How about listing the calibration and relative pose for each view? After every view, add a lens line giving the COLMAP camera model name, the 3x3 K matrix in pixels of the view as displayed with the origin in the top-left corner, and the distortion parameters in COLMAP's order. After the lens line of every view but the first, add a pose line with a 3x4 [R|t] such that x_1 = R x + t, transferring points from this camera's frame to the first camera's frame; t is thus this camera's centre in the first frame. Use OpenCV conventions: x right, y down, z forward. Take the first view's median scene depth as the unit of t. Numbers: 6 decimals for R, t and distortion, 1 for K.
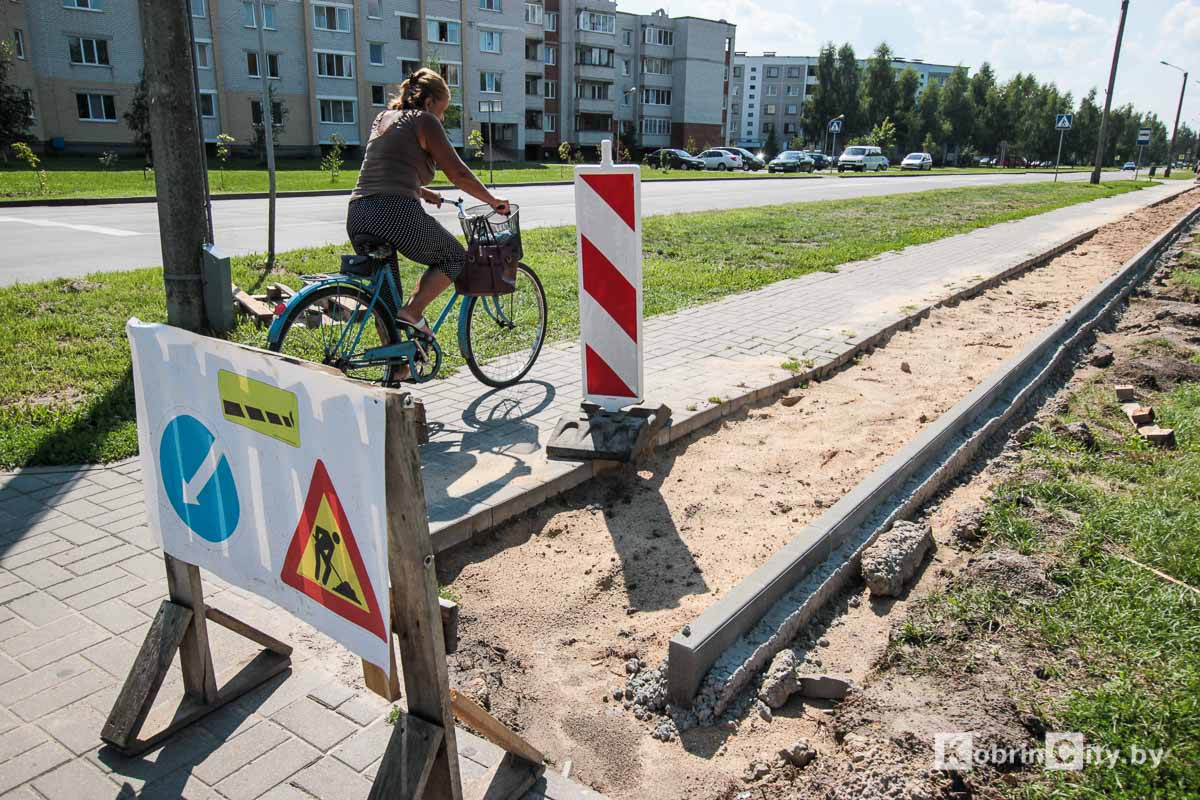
lens RADIAL K [[882.8, 0, 600.0], [0, 882.8, 400.0], [0, 0, 1]] dist [0.004026, 0.001458]
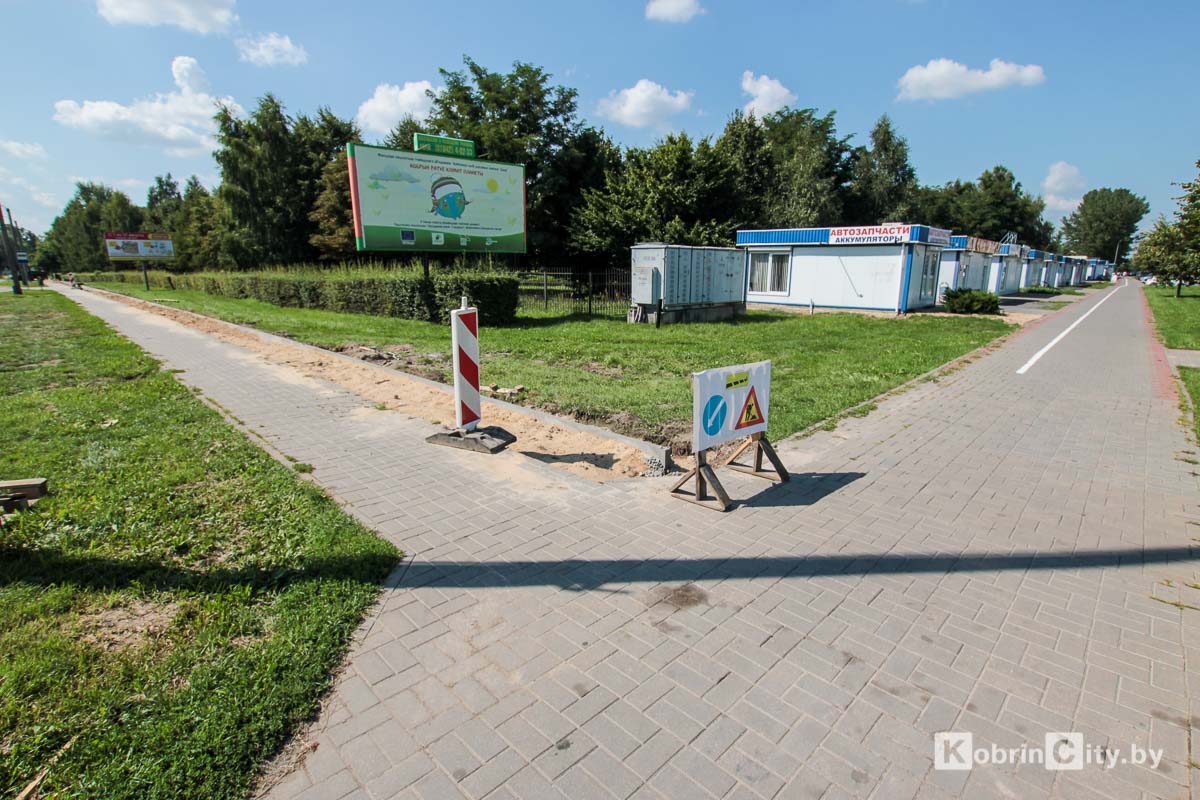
lens RADIAL K [[590.6, 0, 600.0], [0, 590.6, 400.0], [0, 0, 1]] dist [-0.029836, -0.000031]
pose [[0.169227, -0.233622, 0.957488, -2.826151], [0.269126, 0.945532, 0.183140, -0.513726], [-0.948121, 0.226692, 0.222883, 1.005698]]
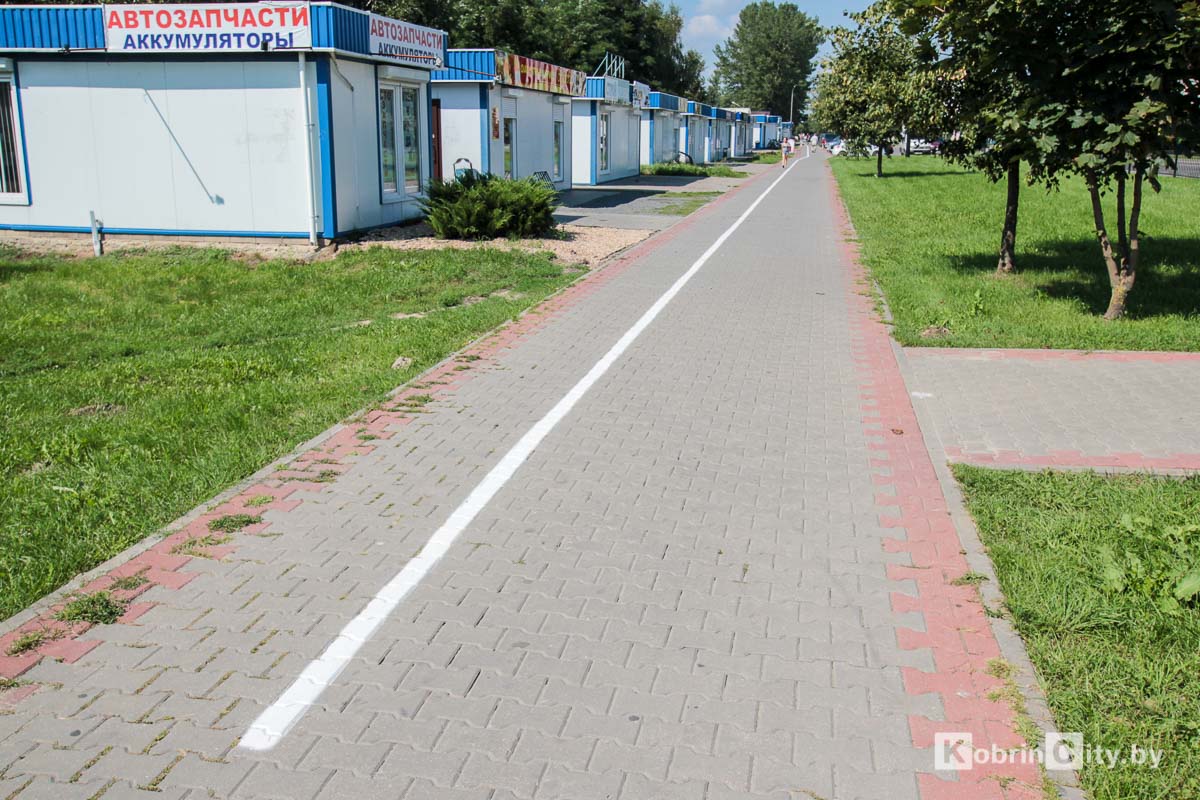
lens RADIAL K [[1199.9, 0, 600.0], [0, 1199.9, 400.0], [0, 0, 1]] dist [-0.009643, 0.013768]
pose [[-0.382480, -0.220358, 0.897303, -2.094898], [0.238985, 0.914503, 0.326450, -0.360279], [-0.892522, 0.339303, -0.297117, 0.549267]]
